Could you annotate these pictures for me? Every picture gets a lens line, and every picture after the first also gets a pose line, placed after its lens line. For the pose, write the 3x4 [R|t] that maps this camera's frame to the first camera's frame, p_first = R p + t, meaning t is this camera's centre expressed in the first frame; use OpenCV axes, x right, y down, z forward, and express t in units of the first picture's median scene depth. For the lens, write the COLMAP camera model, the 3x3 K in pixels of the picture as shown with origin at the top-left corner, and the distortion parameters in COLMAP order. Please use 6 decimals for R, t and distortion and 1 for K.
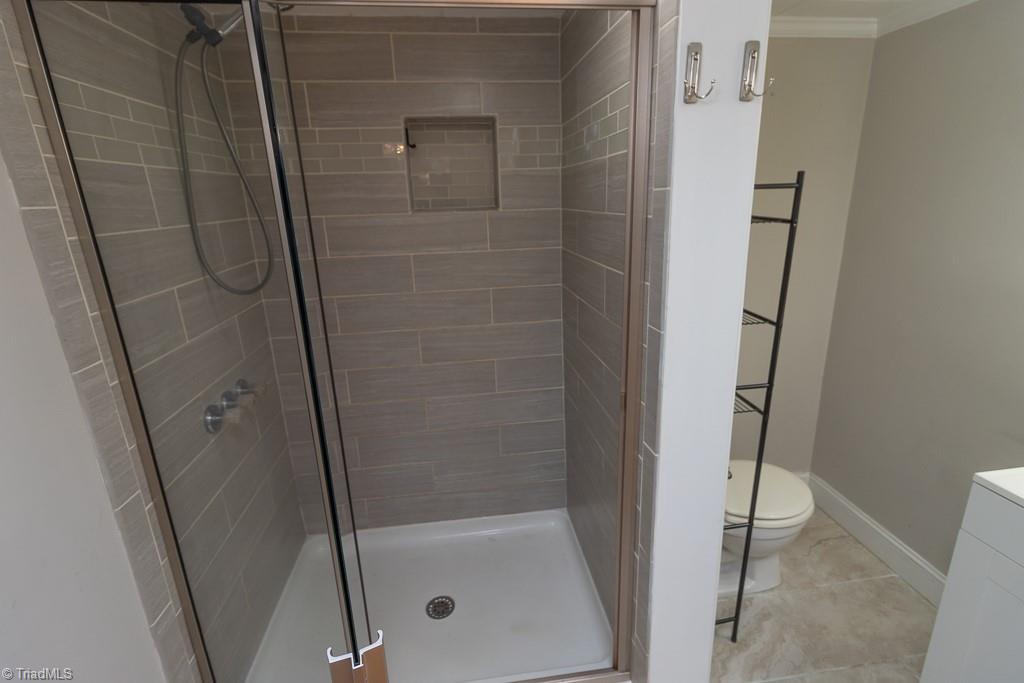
lens RADIAL K [[468.6, 0, 513.0], [0, 468.6, 324.5], [0, 0, 1]] dist [0.001095, -0.000473]
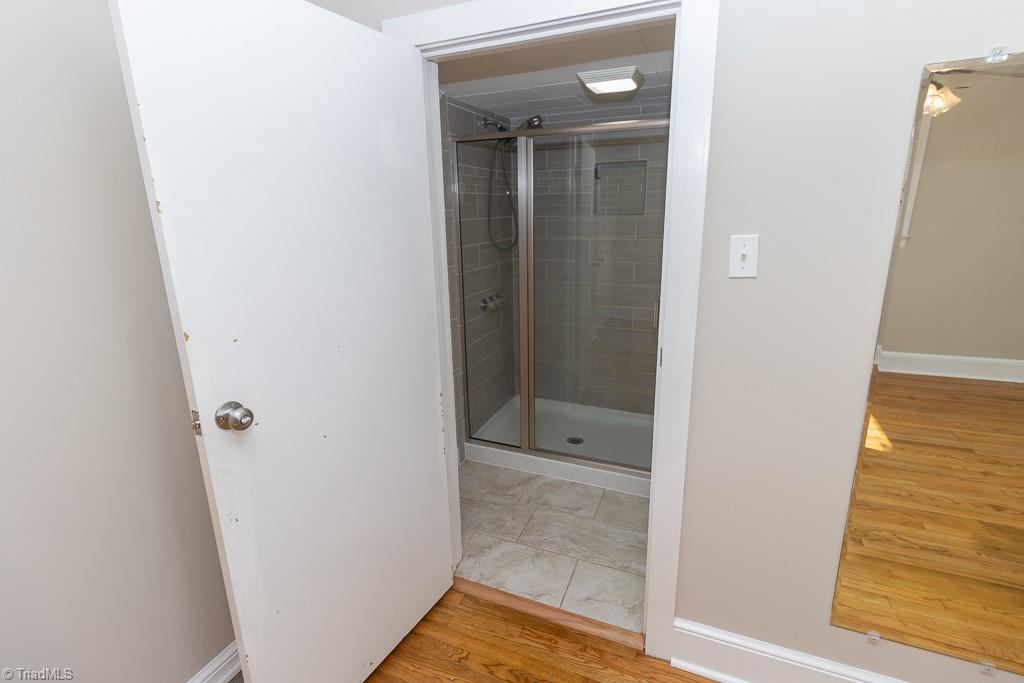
lens RADIAL K [[468.6, 0, 513.0], [0, 468.6, 324.5], [0, 0, 1]] dist [0.001095, -0.000473]
pose [[0.865734, 0.137974, -0.481111, 0.494390], [-0.146523, 0.989006, 0.019967, 0.202887], [0.478577, 0.053207, 0.876432, -0.771356]]
